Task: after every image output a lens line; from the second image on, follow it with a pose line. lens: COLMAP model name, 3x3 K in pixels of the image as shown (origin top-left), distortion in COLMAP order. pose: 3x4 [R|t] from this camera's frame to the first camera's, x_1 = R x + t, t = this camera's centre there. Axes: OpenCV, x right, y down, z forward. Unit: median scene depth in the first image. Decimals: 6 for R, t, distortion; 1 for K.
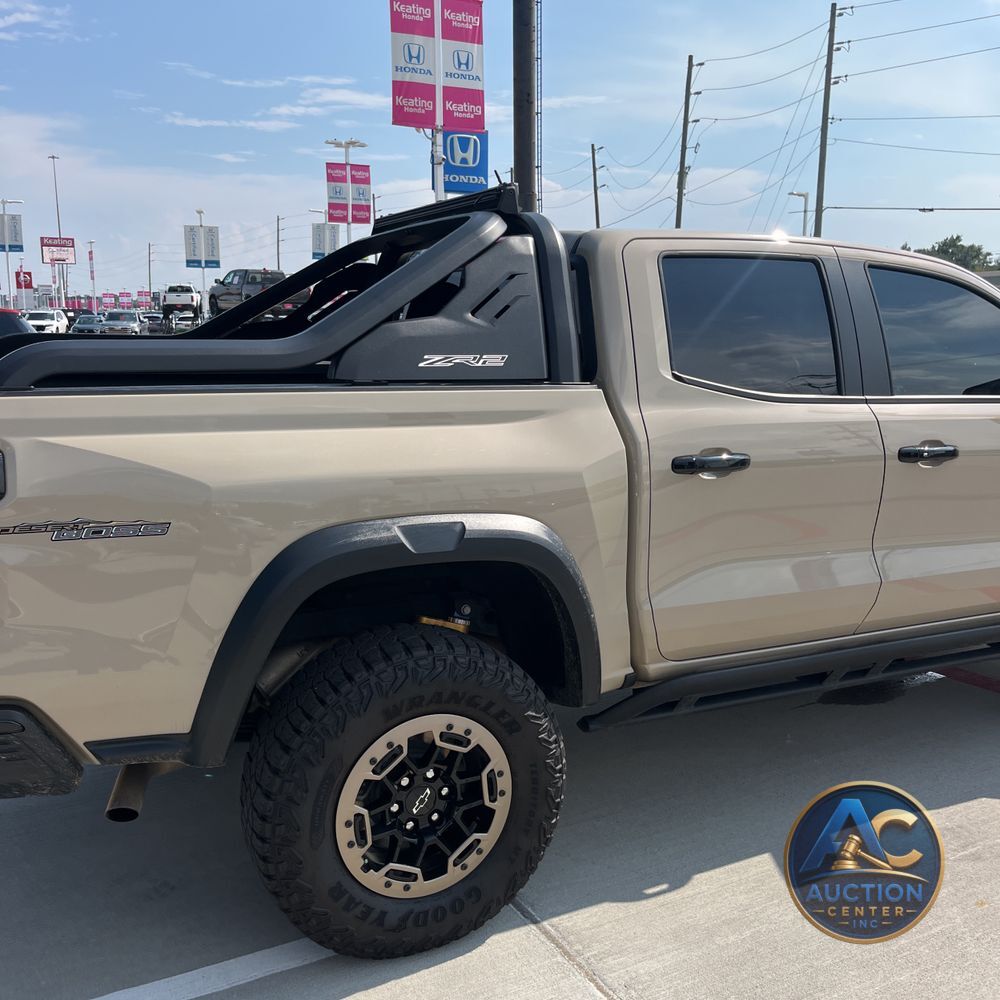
lens RADIAL K [[1023.8, 0, 495.2], [0, 1023.8, 496.8], [0, 0, 1]] dist [0.024679, -0.004172]
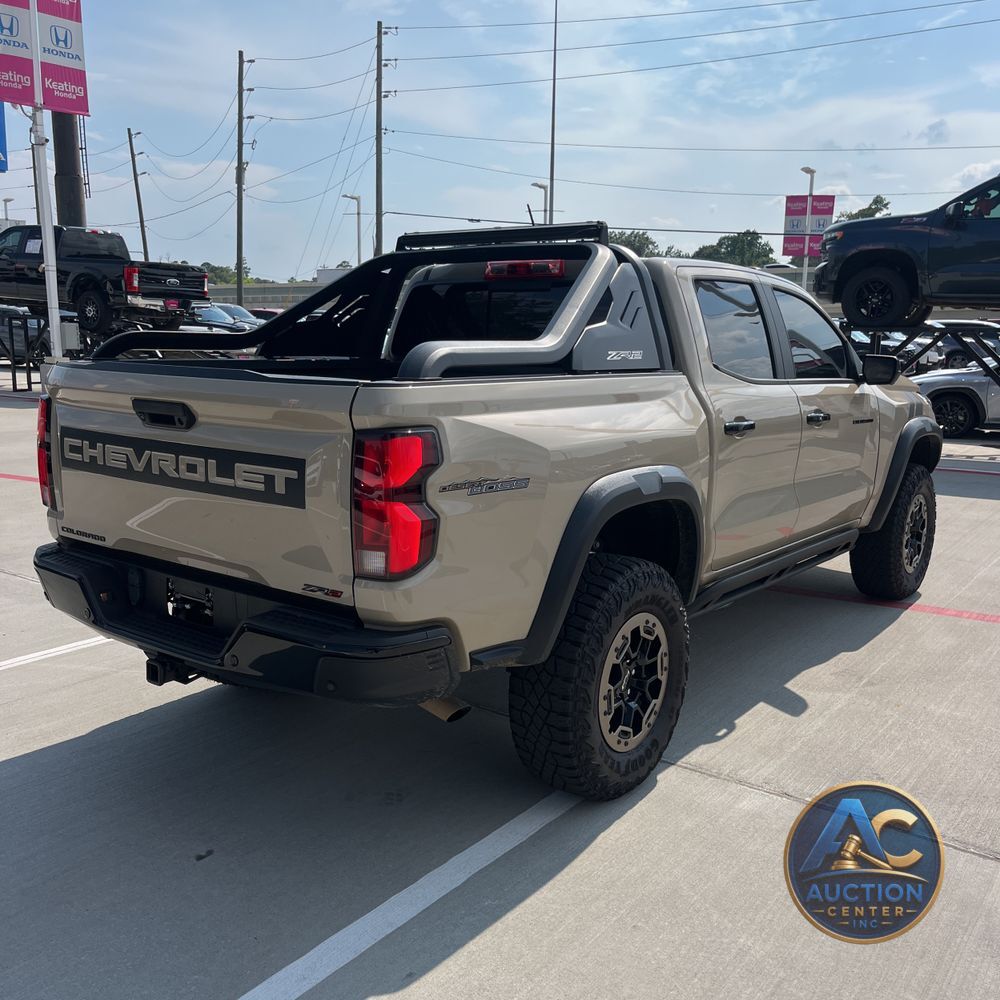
lens RADIAL K [[1023.8, 0, 495.2], [0, 1023.8, 496.8], [0, 0, 1]] dist [0.024679, -0.004172]
pose [[0.900630, -0.062839, 0.430020, -0.728563], [0.060778, 0.997979, 0.018542, 0.017169], [-0.430316, 0.009436, 0.902629, -0.140889]]
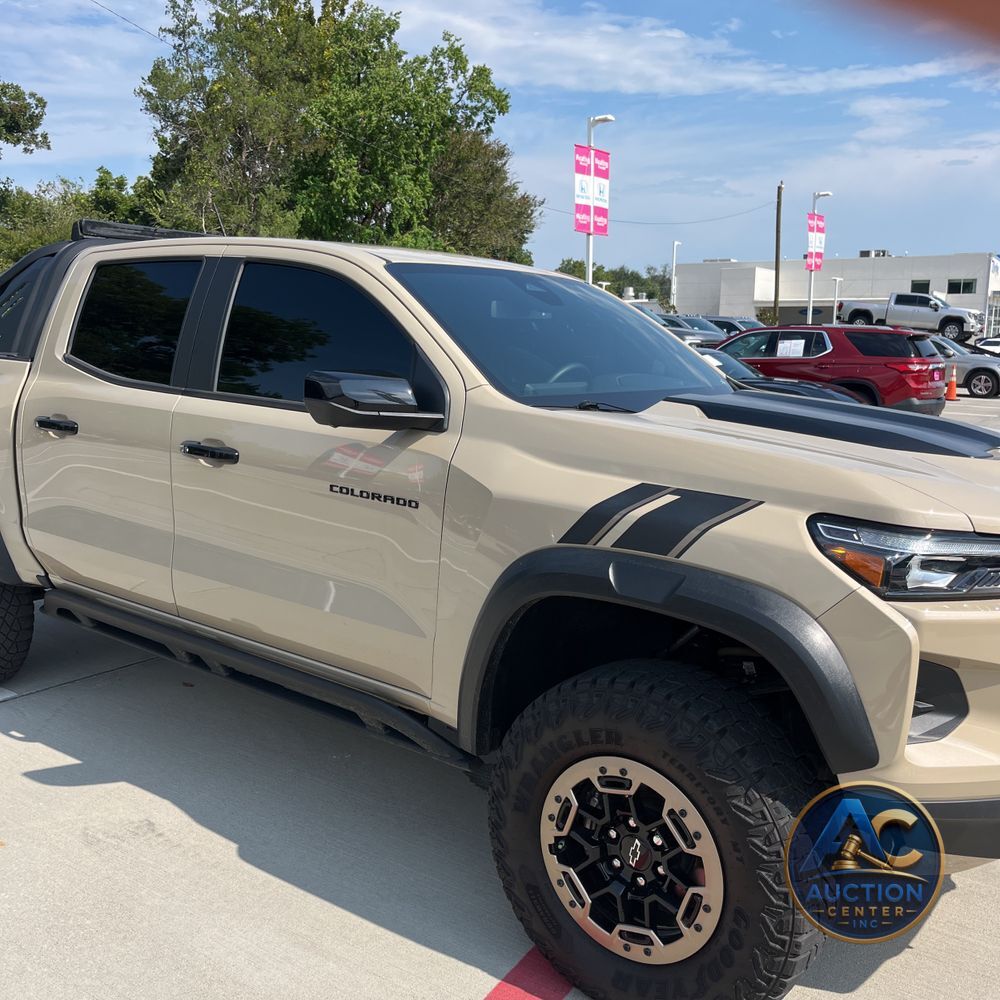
lens RADIAL K [[1015.9, 0, 494.5], [0, 1015.9, 508.6], [0, 0, 1]] dist [0.029554, -0.006295]
pose [[0.437216, 0.160257, -0.884963, 1.629810], [-0.171879, 0.980748, 0.092686, -0.146640], [0.882779, 0.111583, 0.456344, 0.936308]]
